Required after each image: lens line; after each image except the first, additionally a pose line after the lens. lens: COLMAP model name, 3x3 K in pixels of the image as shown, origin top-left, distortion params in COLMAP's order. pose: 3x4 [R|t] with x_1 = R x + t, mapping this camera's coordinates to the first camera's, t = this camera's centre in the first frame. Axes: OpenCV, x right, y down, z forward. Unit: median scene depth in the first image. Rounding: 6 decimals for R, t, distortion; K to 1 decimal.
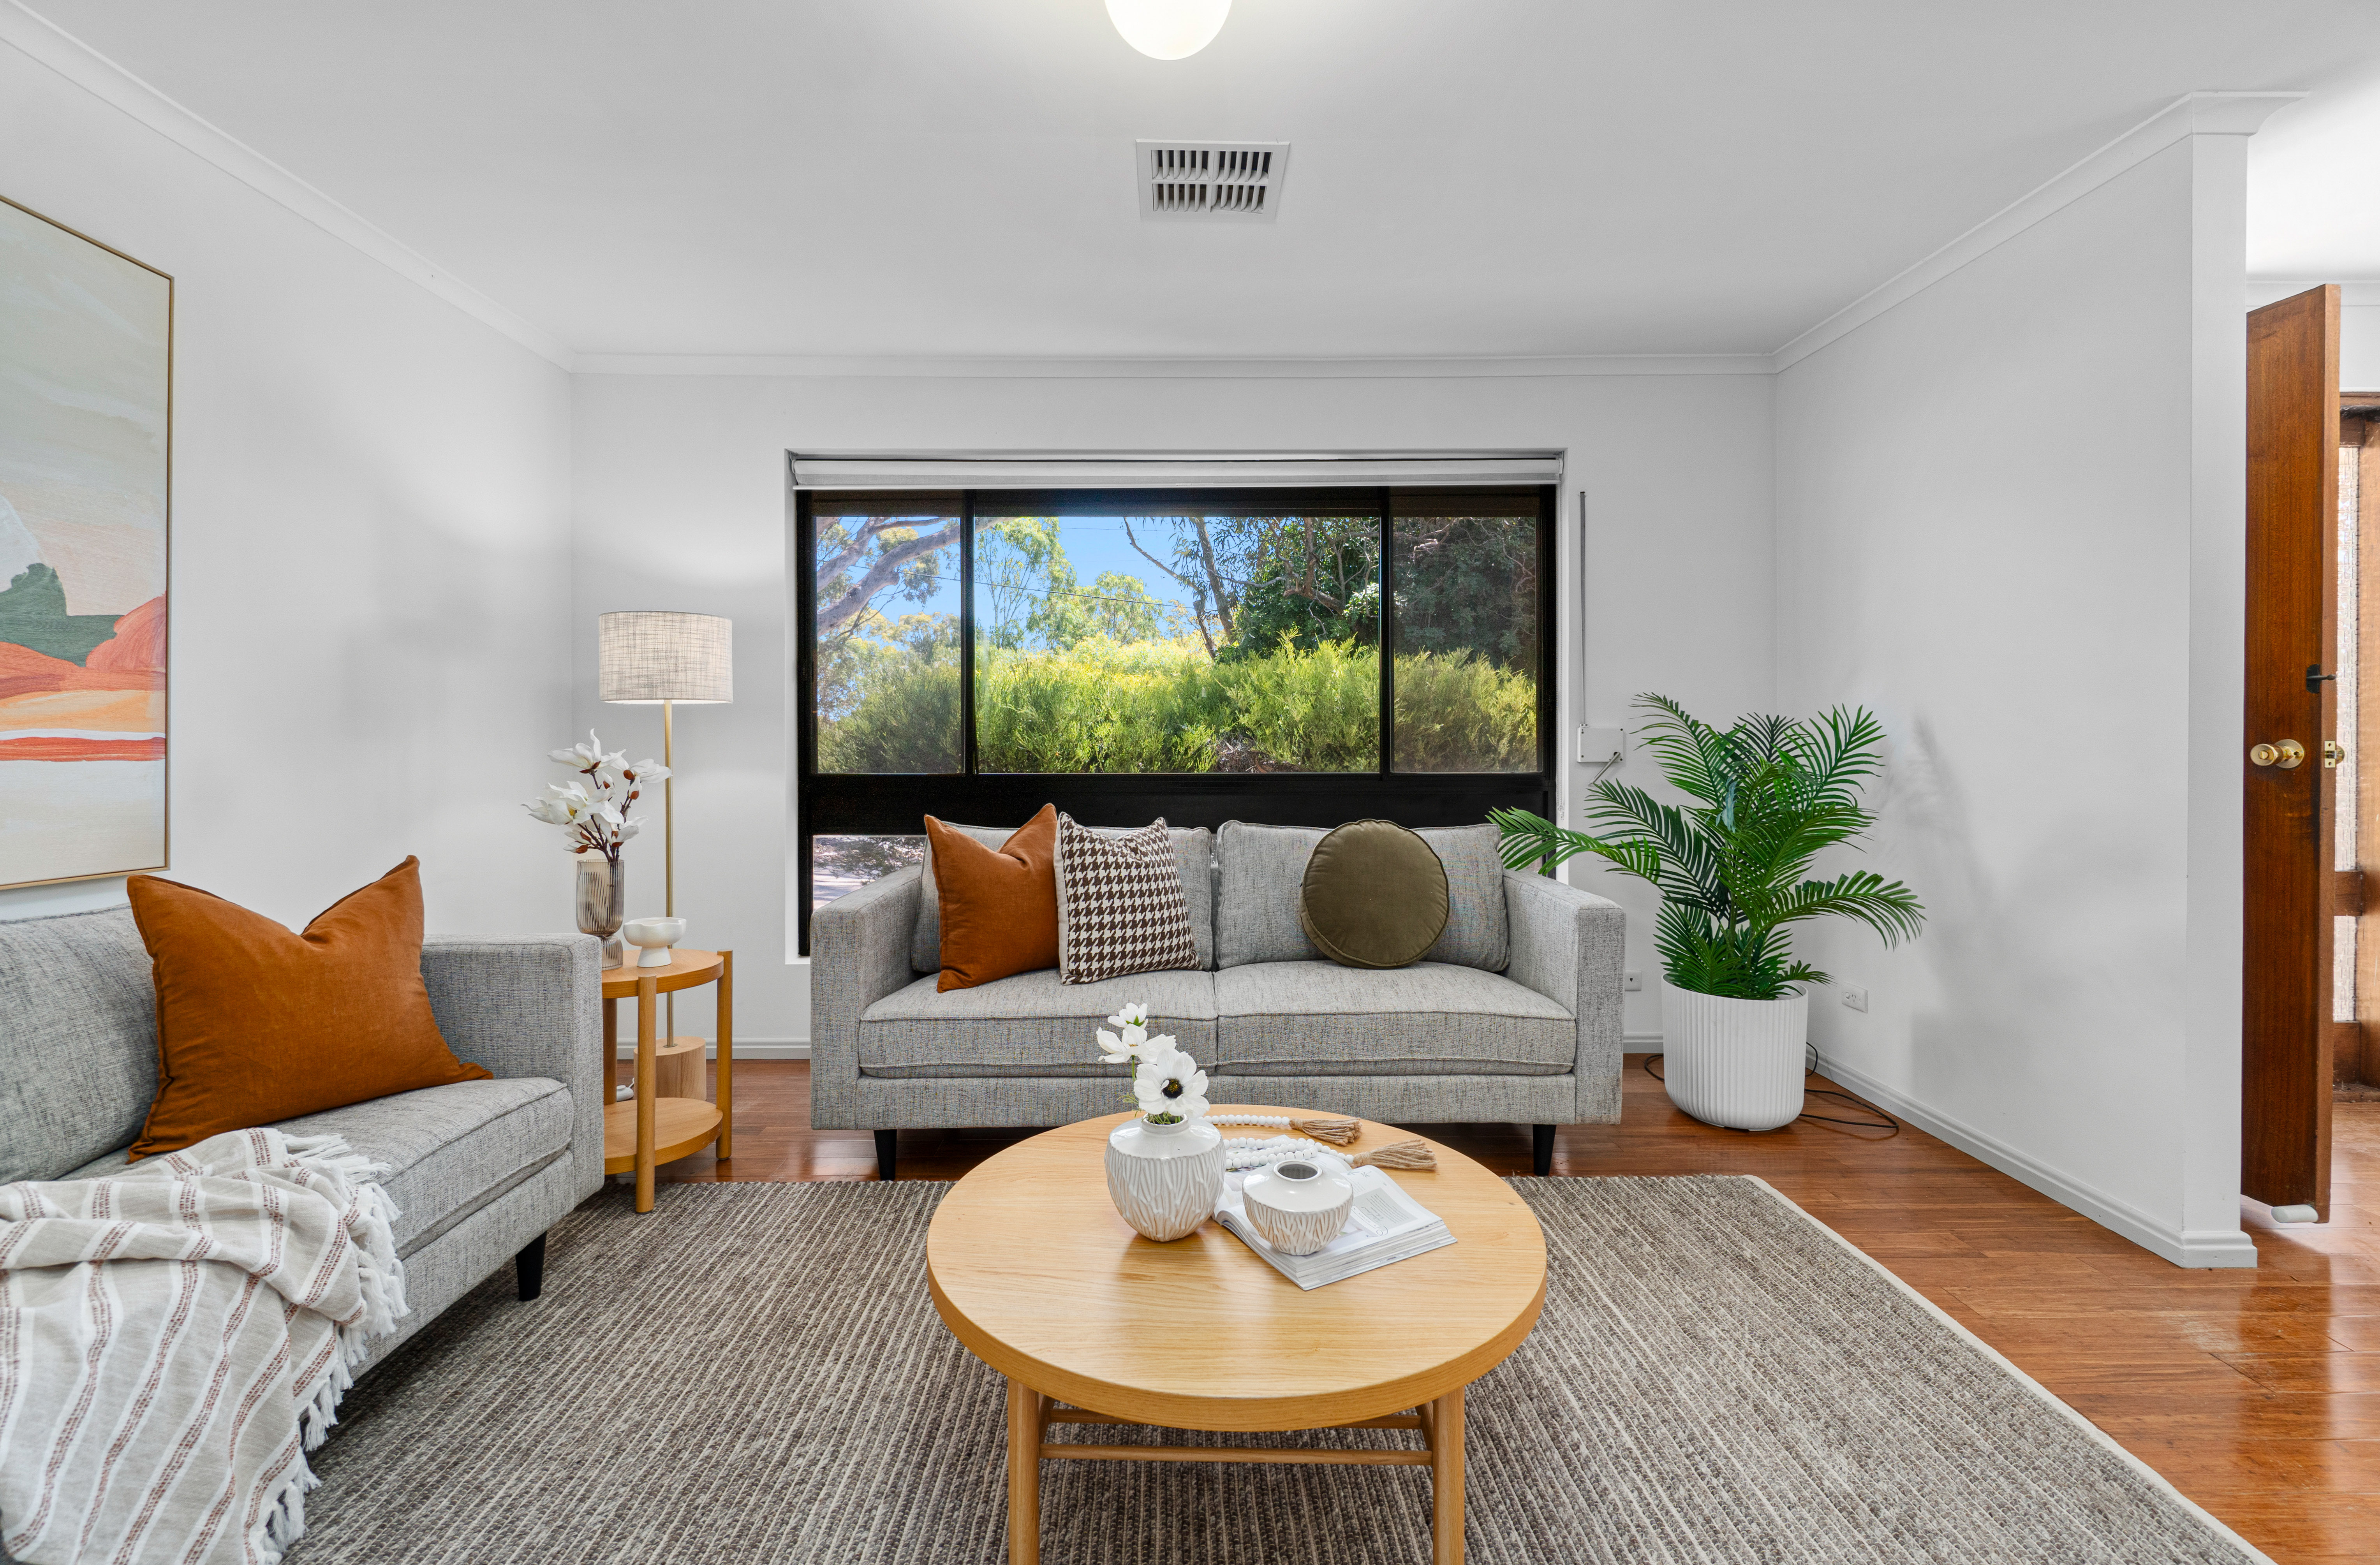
lens RADIAL K [[1033.6, 0, 1180.6], [0, 1033.6, 748.6], [0, 0, 1]] dist [-0.004479, 0.002455]
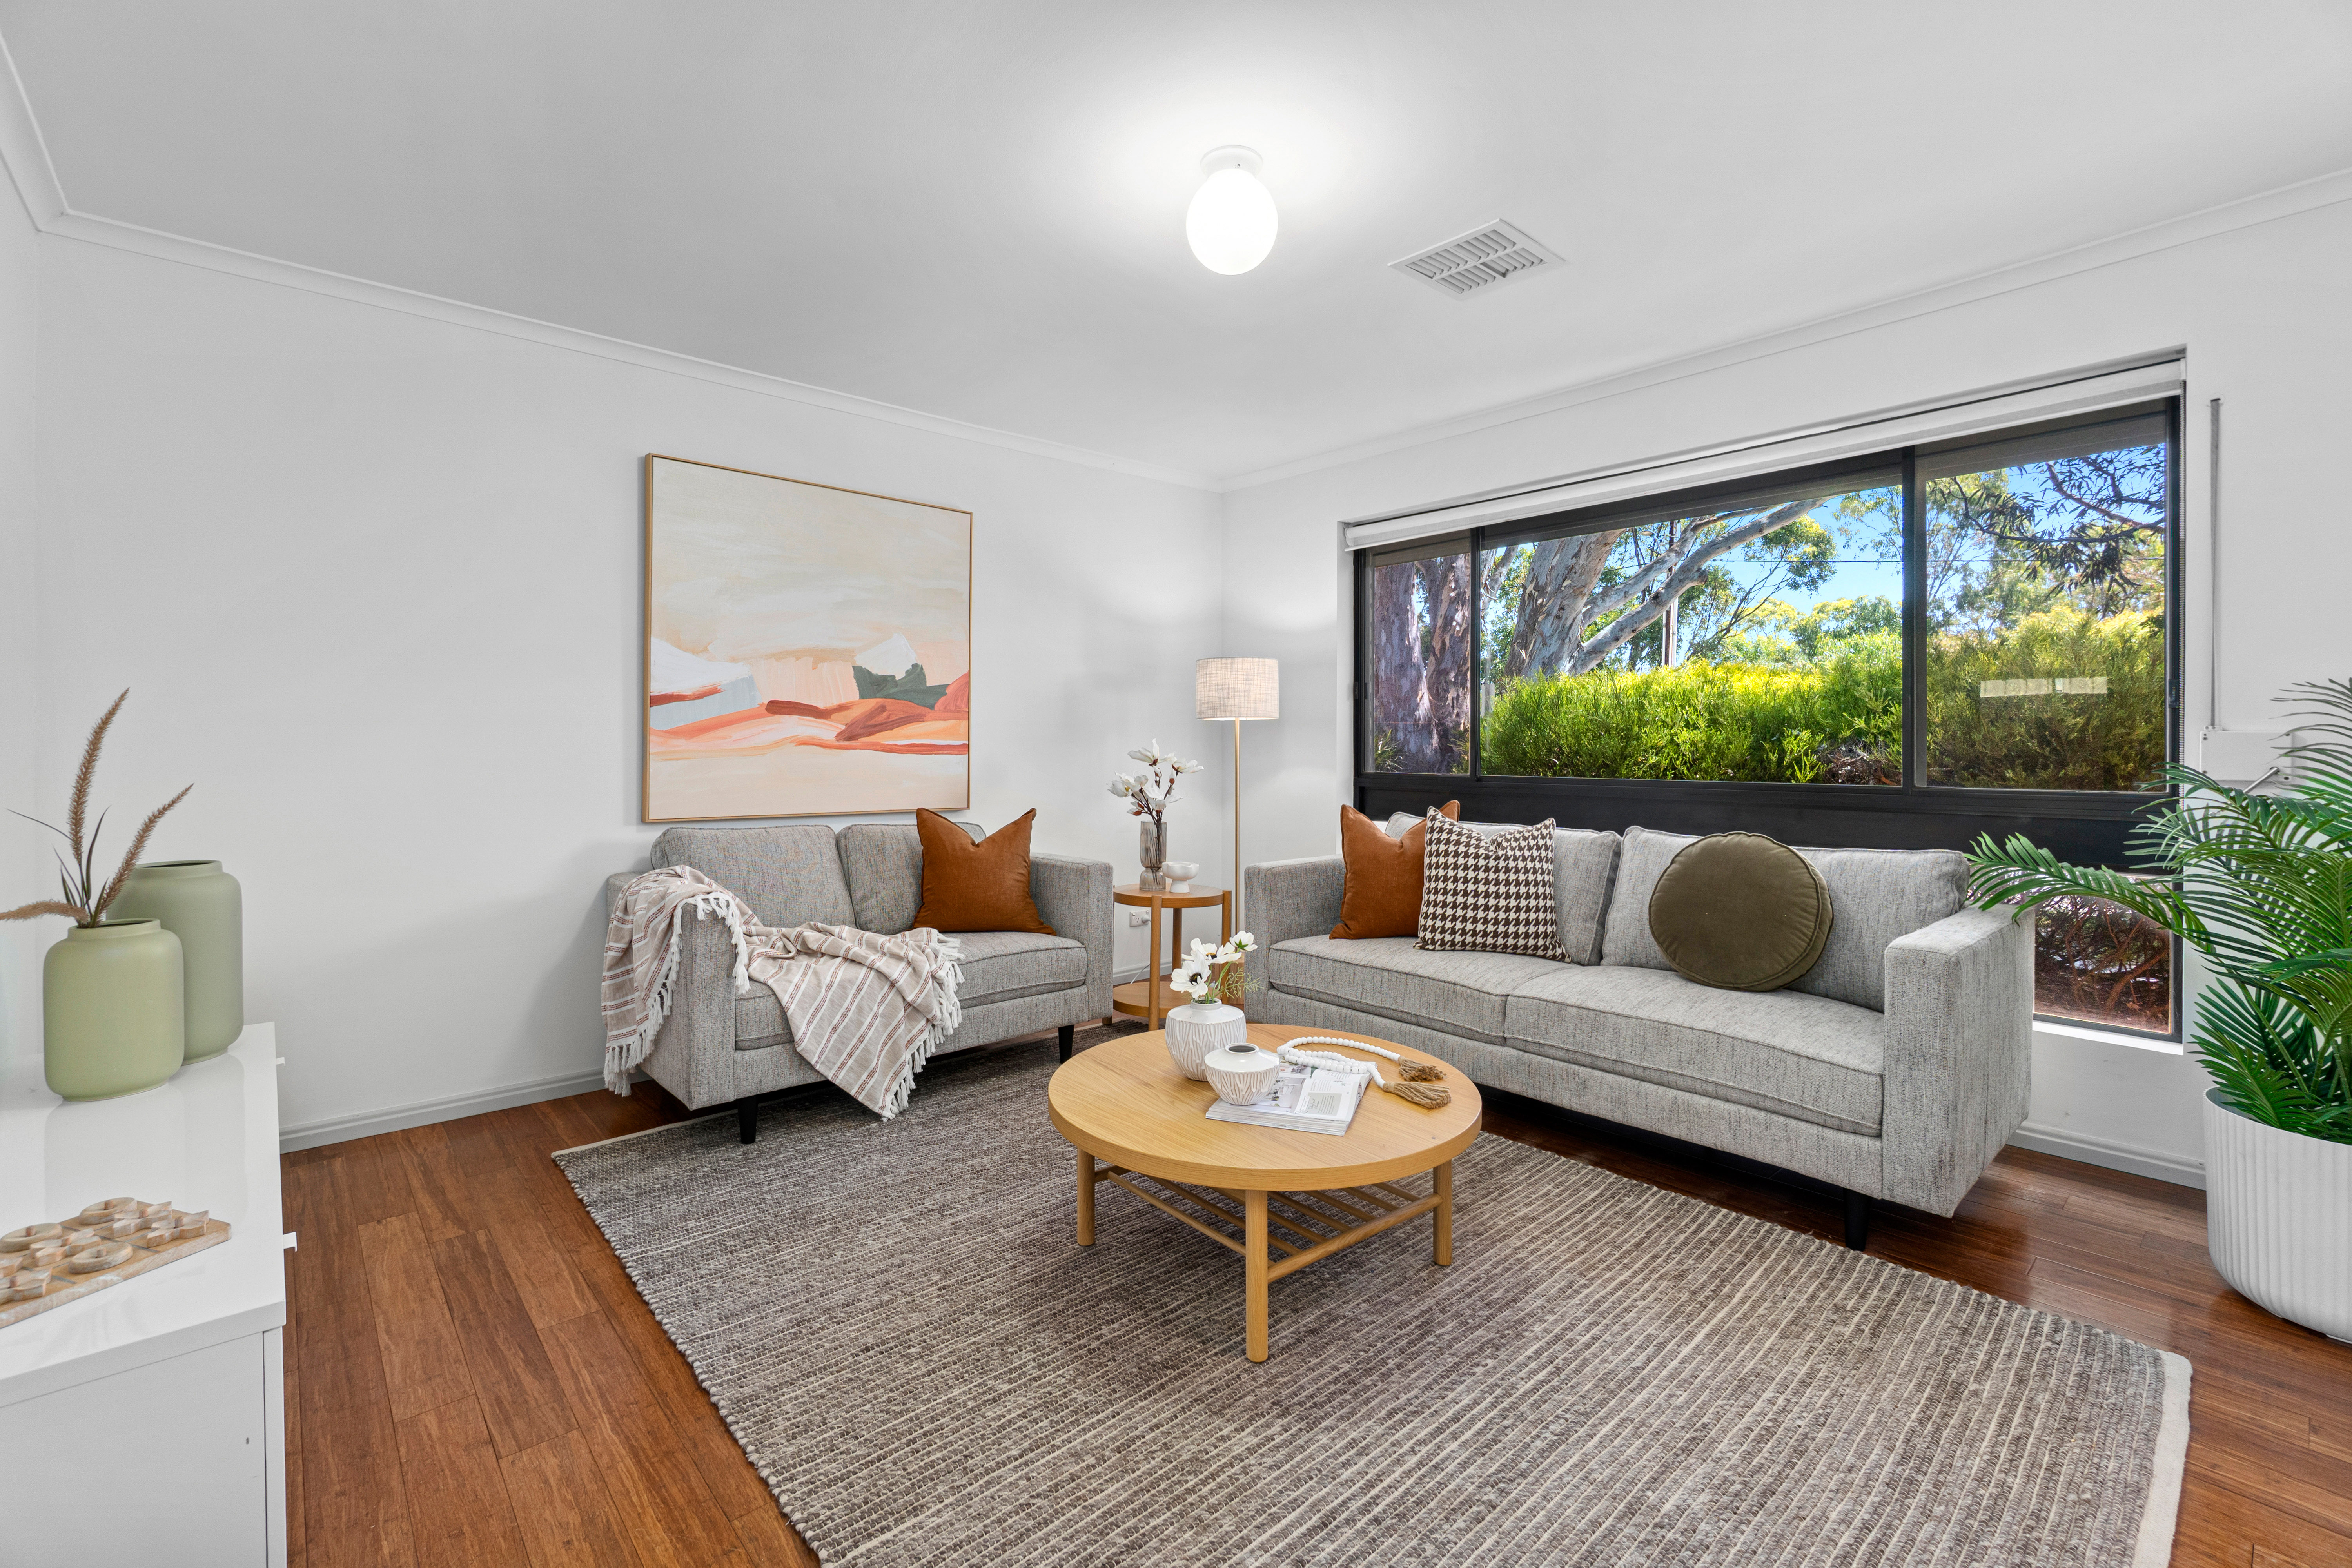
lens RADIAL K [[1021.5, 0, 1166.9], [0, 1021.5, 750.0], [0, 0, 1]] dist [-0.004479, 0.002455]
pose [[0.652813, 0.007409, -0.757483, 0.628556], [-0.008541, 0.999961, 0.002420, -0.004896], [0.757471, 0.004890, 0.652850, -0.002813]]
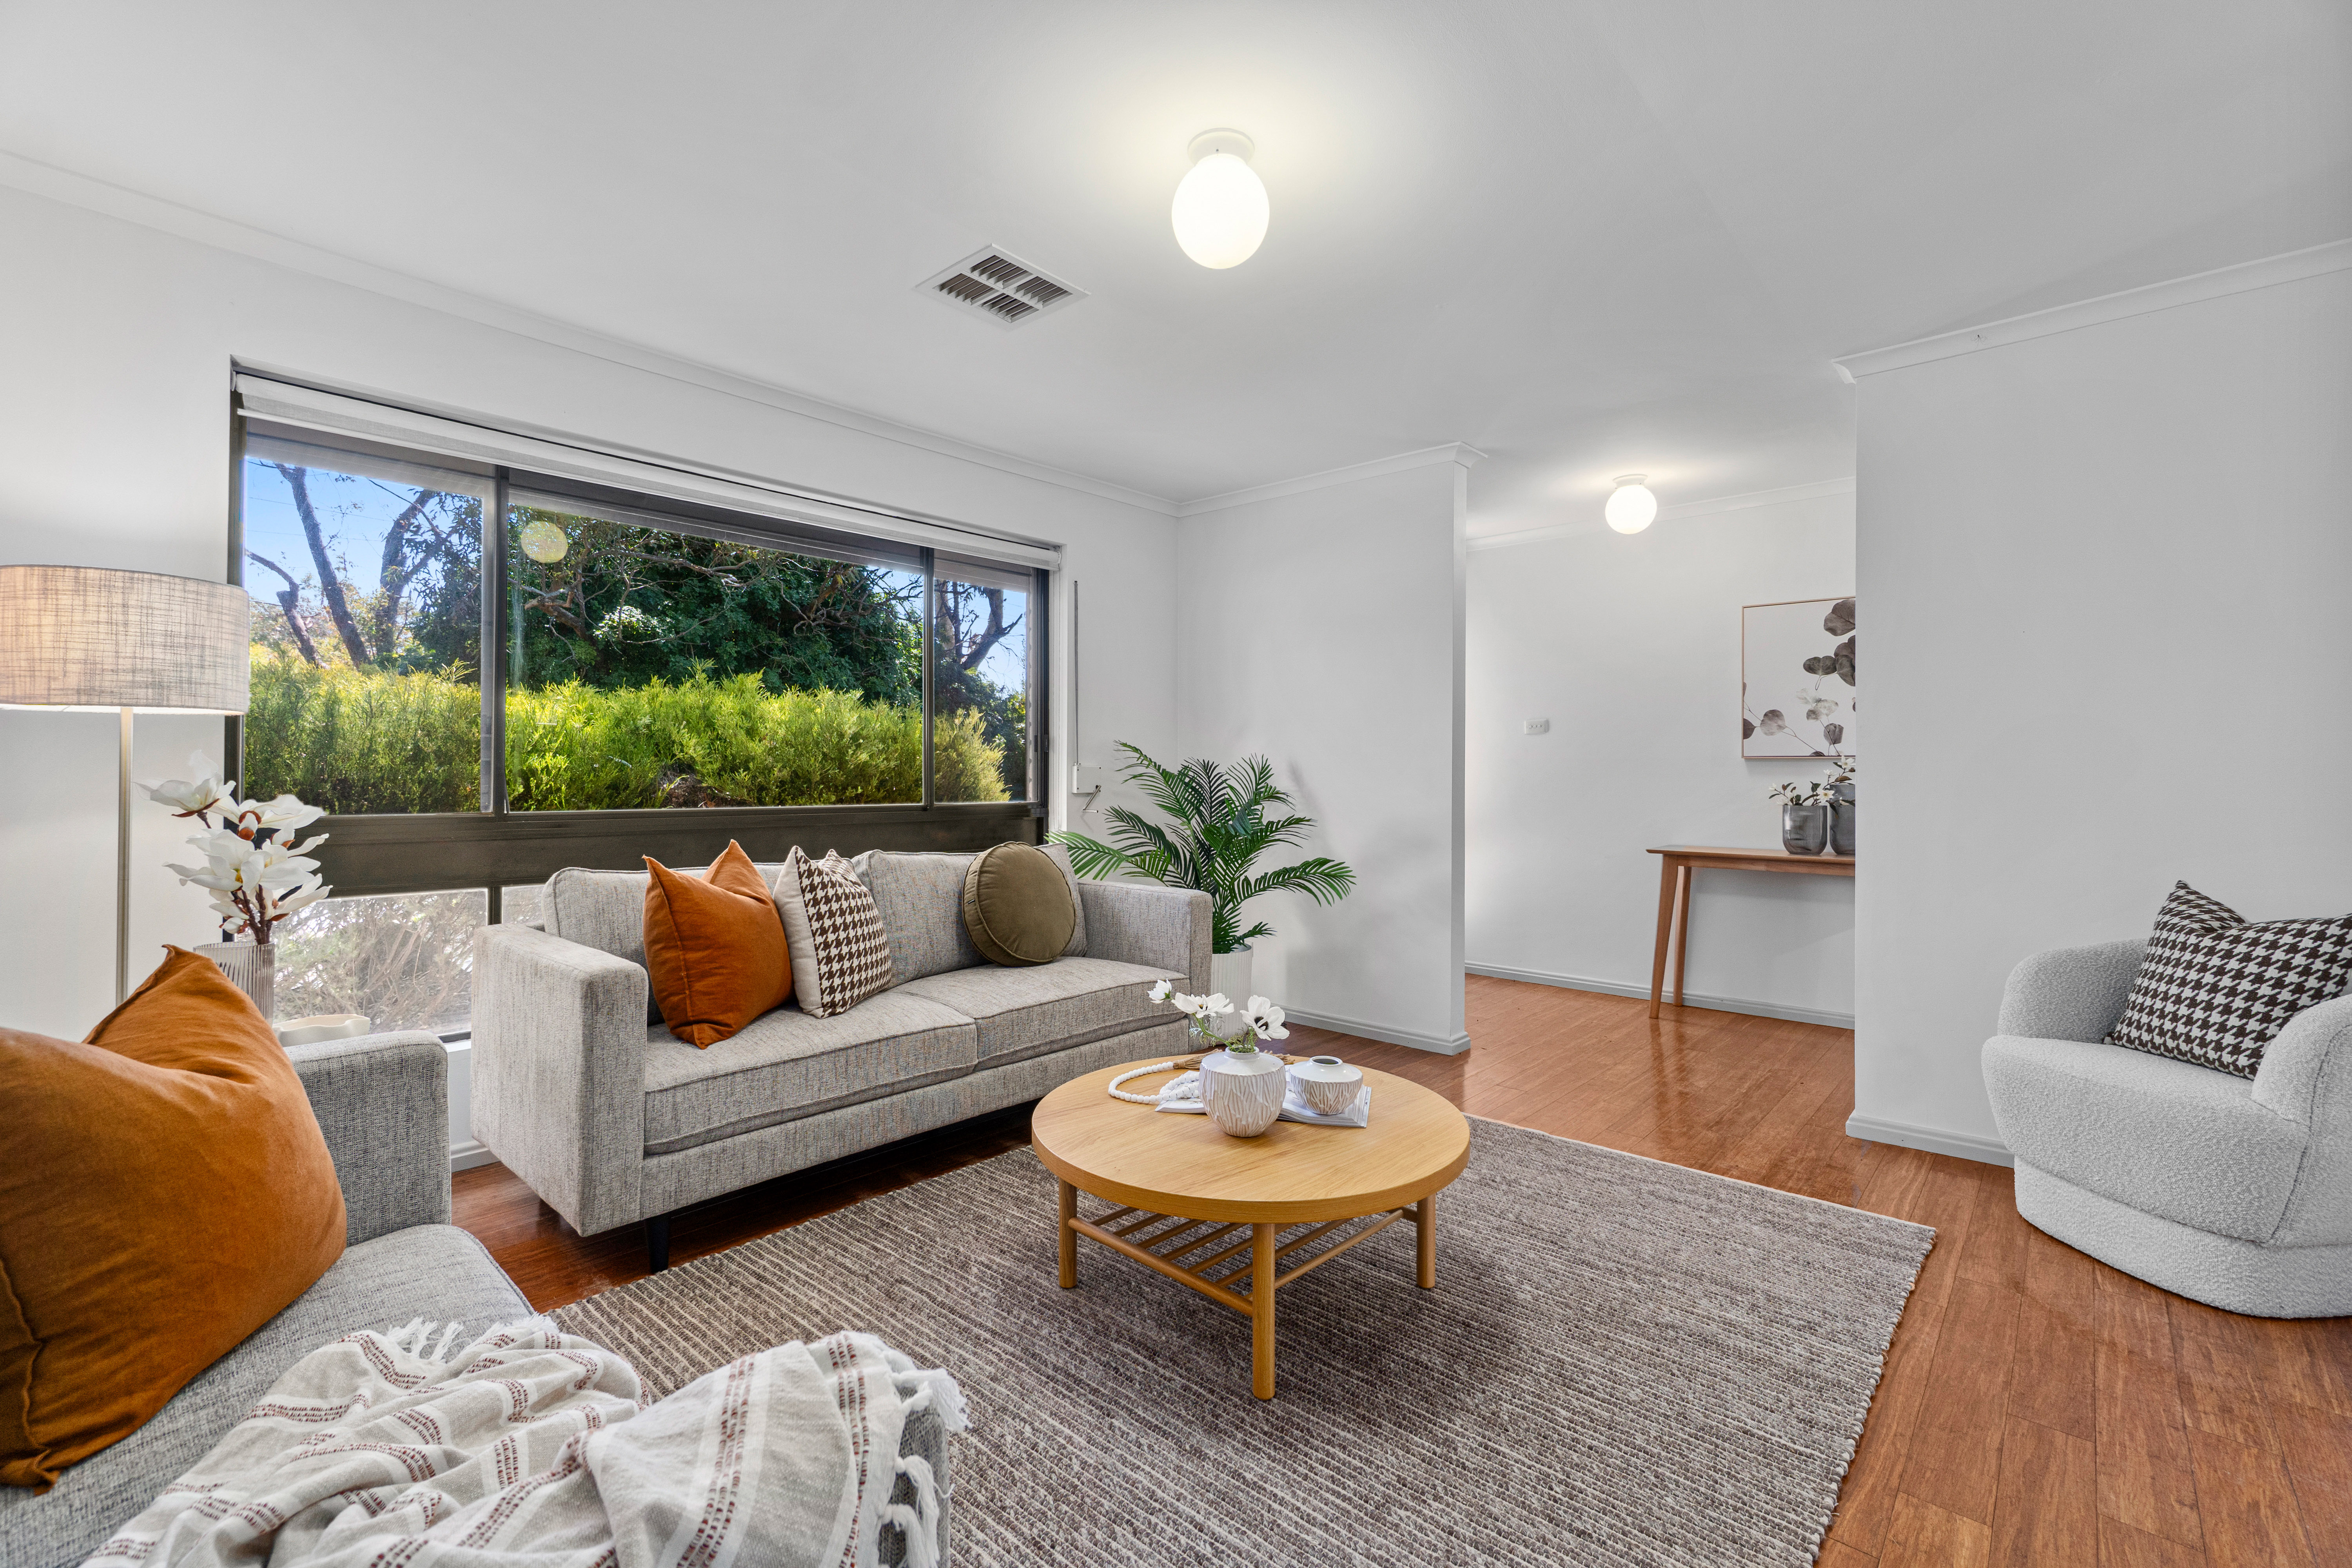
lens RADIAL K [[1021.5, 0, 1163.8], [0, 1021.5, 778.0], [0, 0, 1]] dist [-0.004479, 0.002455]
pose [[0.679362, 0.004217, 0.733792, -0.638453], [0.000776, 0.999979, -0.006466, 0.003273], [-0.733803, 0.004962, 0.679344, 0.091938]]
